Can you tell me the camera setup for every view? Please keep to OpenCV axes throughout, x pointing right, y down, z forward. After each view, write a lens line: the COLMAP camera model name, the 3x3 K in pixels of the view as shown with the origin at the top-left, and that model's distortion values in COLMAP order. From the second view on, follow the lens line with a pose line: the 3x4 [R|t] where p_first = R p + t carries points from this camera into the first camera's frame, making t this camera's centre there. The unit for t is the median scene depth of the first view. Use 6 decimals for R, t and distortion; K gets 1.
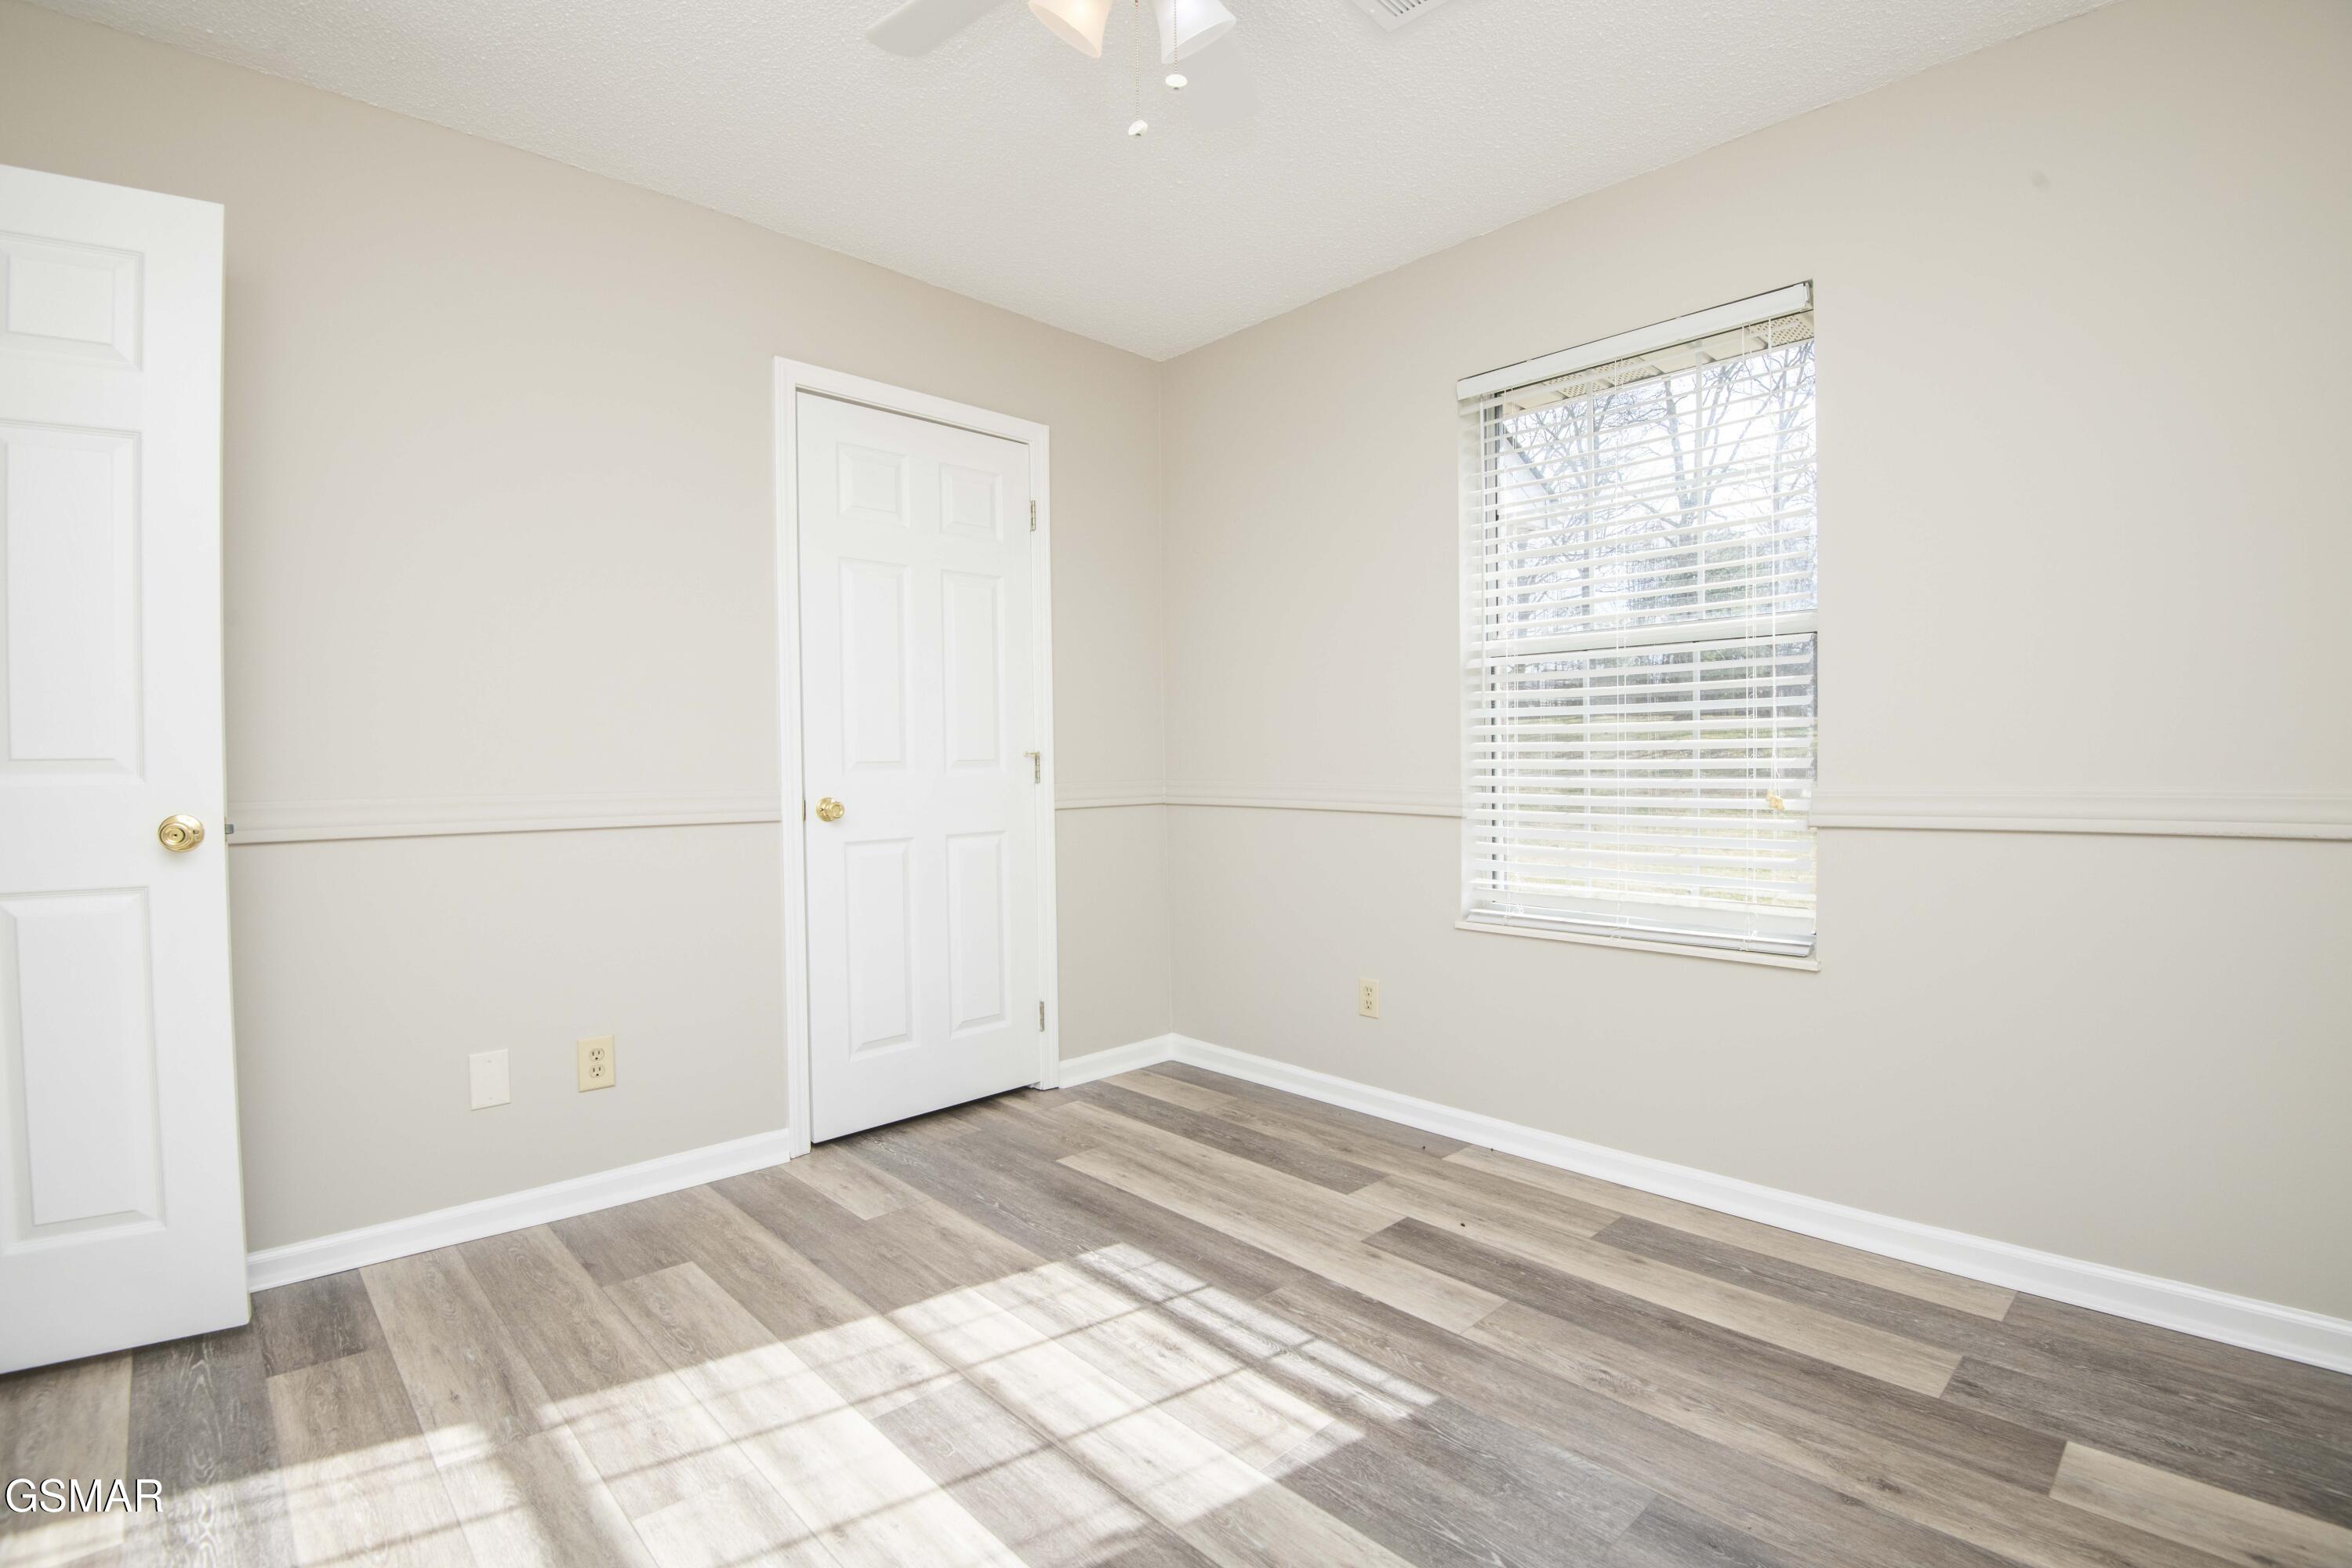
lens RADIAL K [[1089.5, 0, 1181.8], [0, 1089.5, 767.9], [0, 0, 1]] dist [-0.028673, -0.006035]
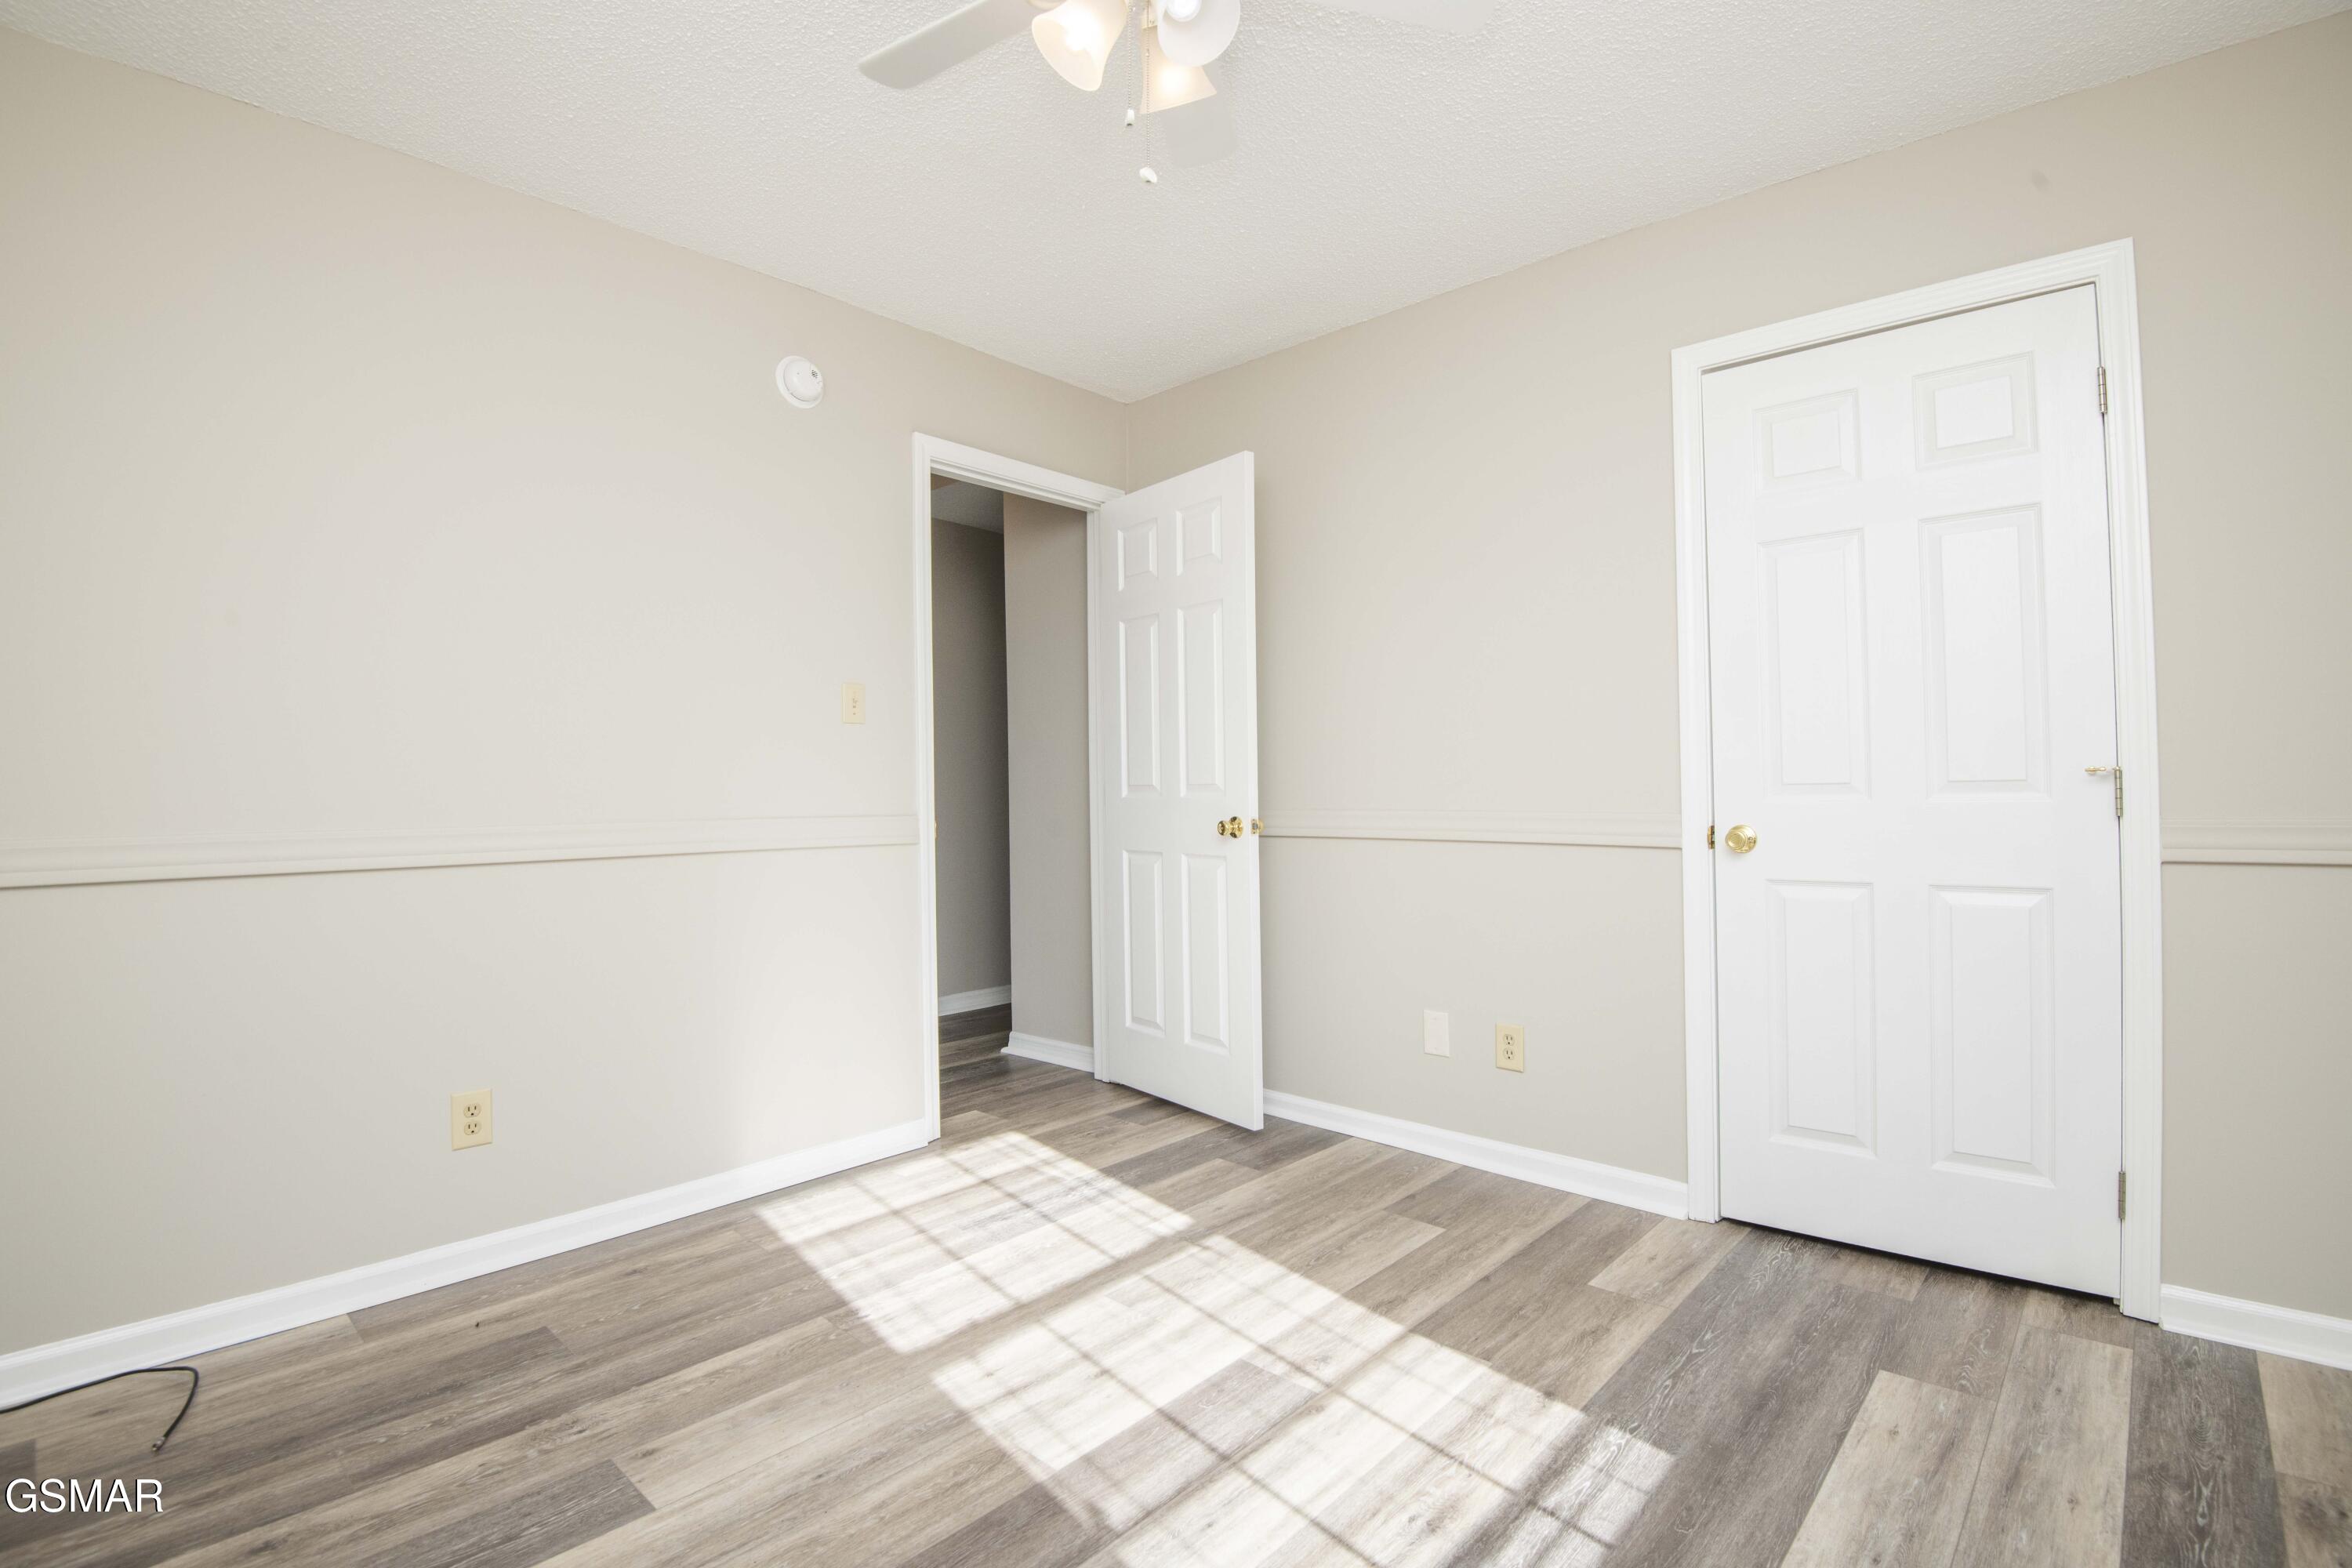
lens RADIAL K [[1089.5, 0, 1185.4], [0, 1089.5, 774.6], [0, 0, 1]] dist [-0.028673, -0.006035]
pose [[0.070324, -0.003005, -0.997520, 0.689425], [0.000833, 0.999995, -0.002954, -0.015336], [0.997524, -0.000623, 0.070326, 0.681097]]
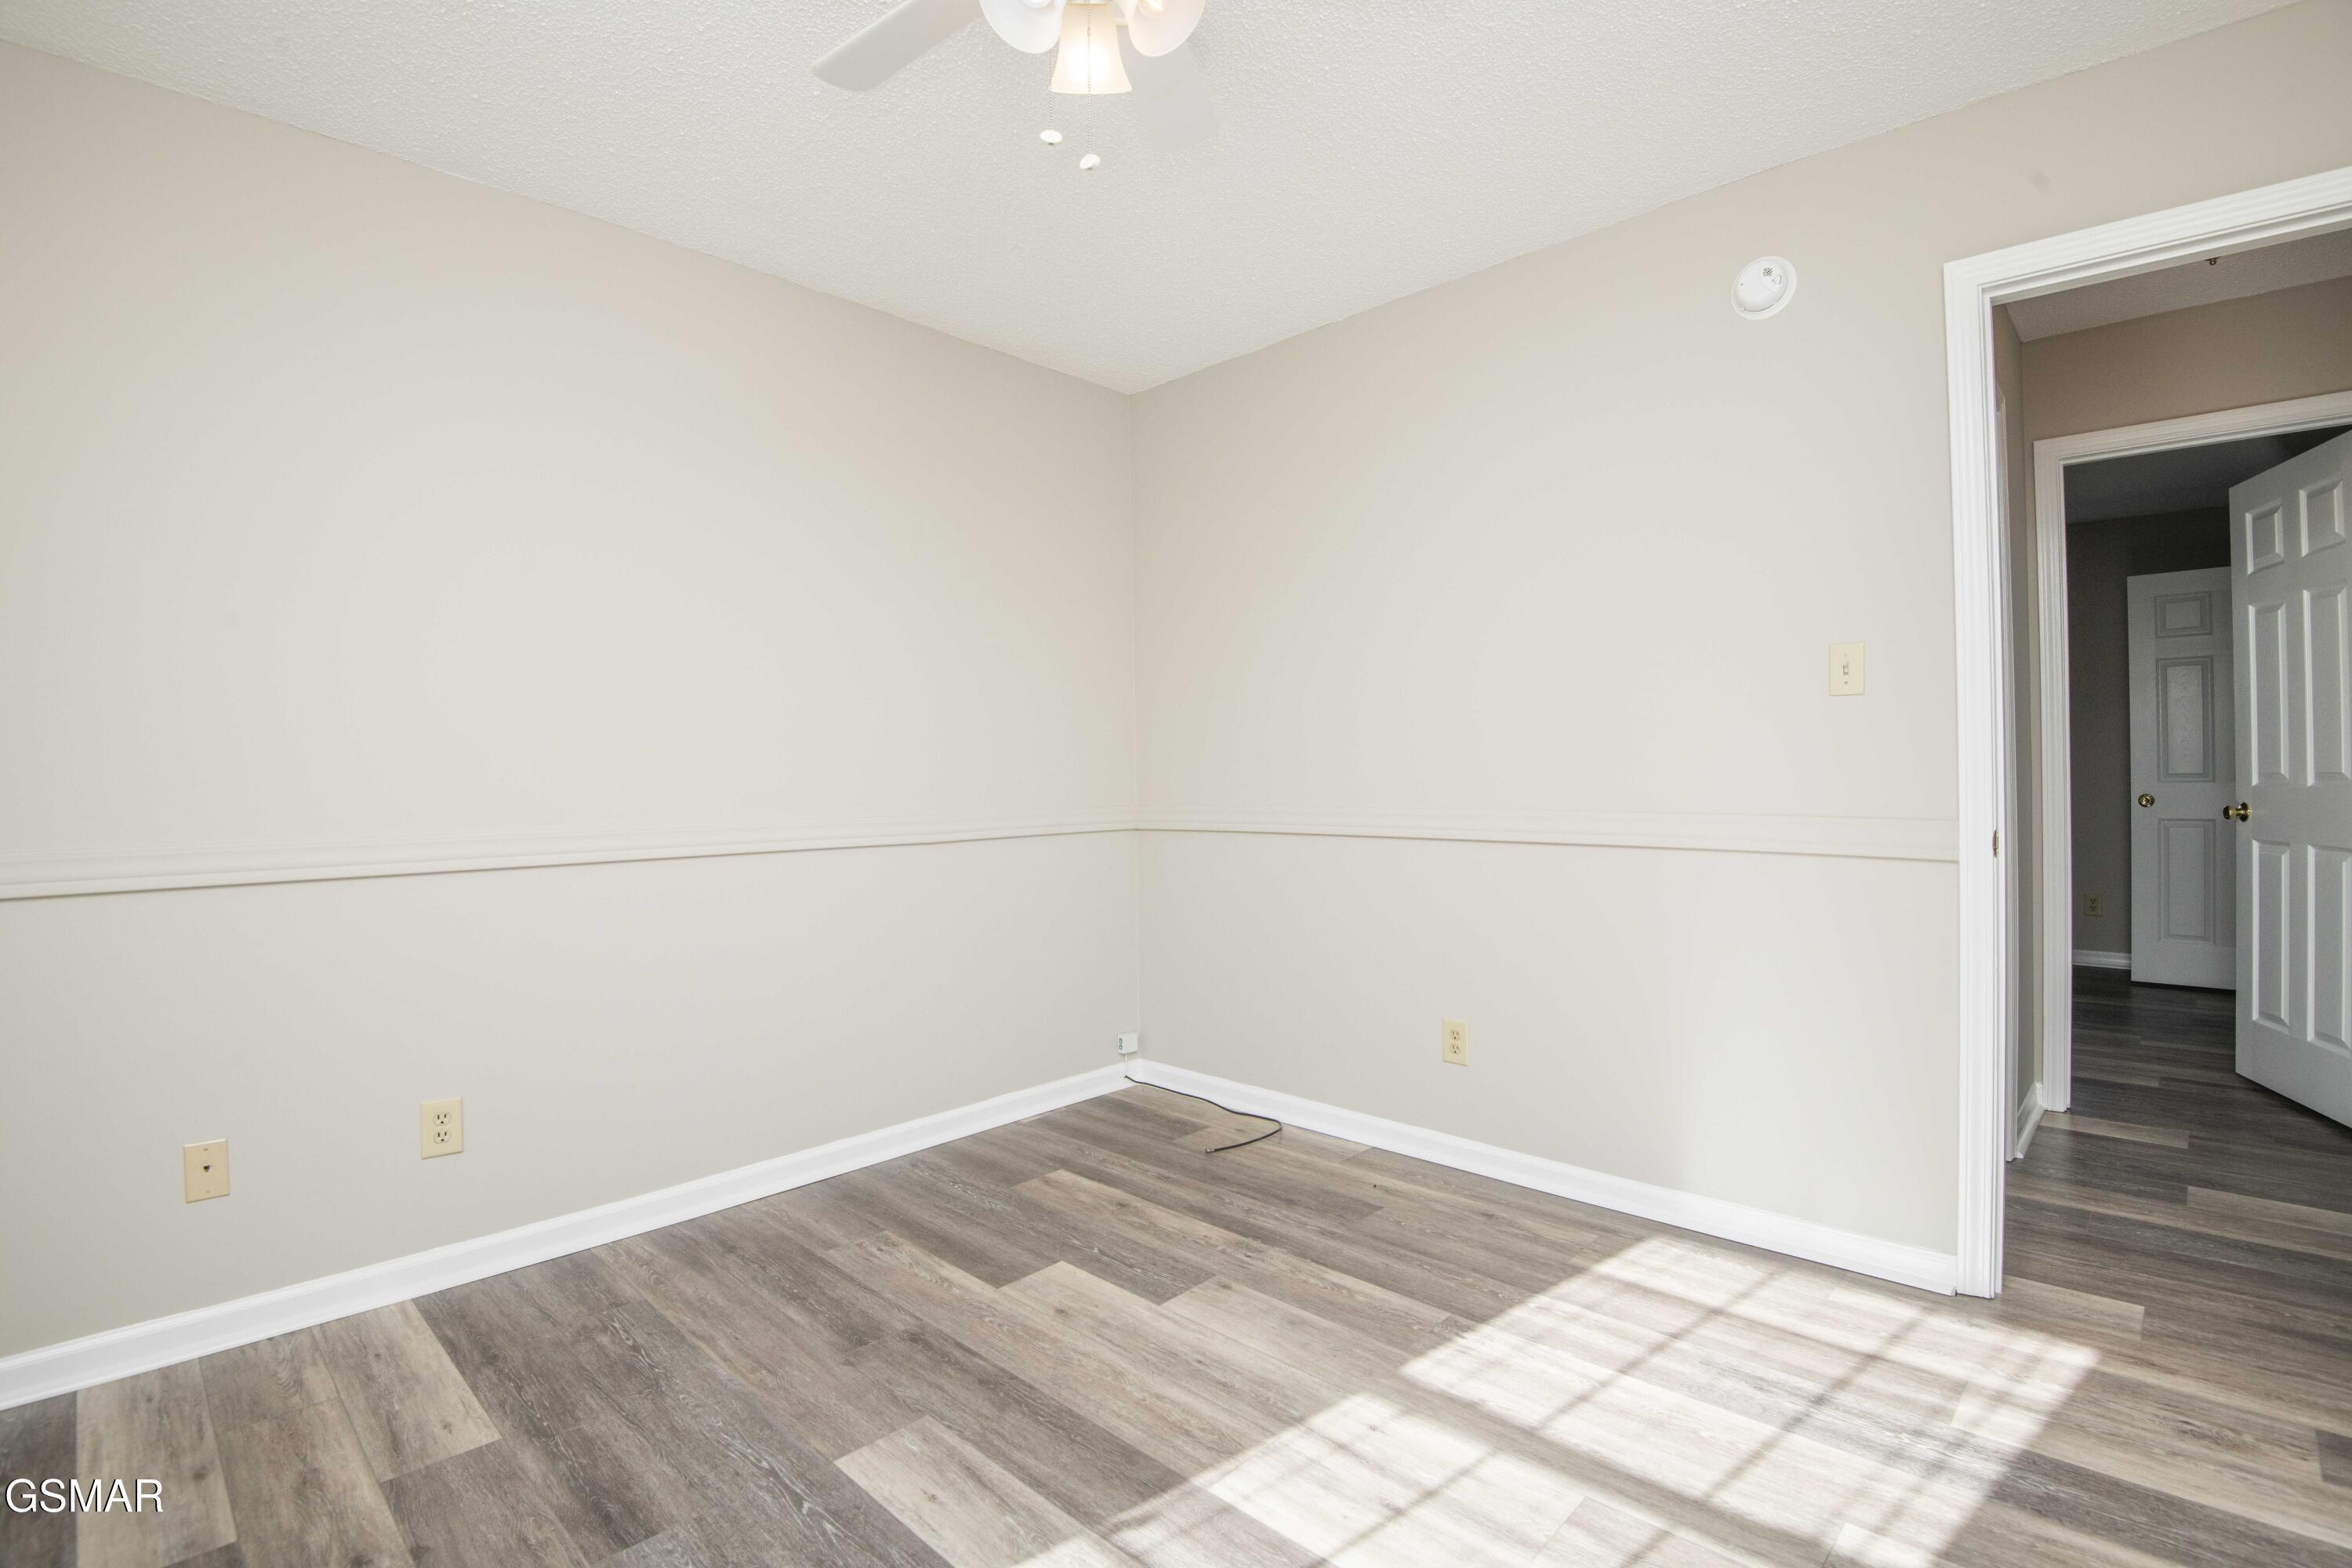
lens RADIAL K [[1089.5, 0, 1177.3], [0, 1089.5, 779.7], [0, 0, 1]] dist [-0.028673, -0.006035]
pose [[-0.998844, 0.021369, -0.043057, -0.046612], [0.020570, 0.999609, 0.018919, -0.036225], [0.043444, 0.018011, -0.998893, 1.395553]]
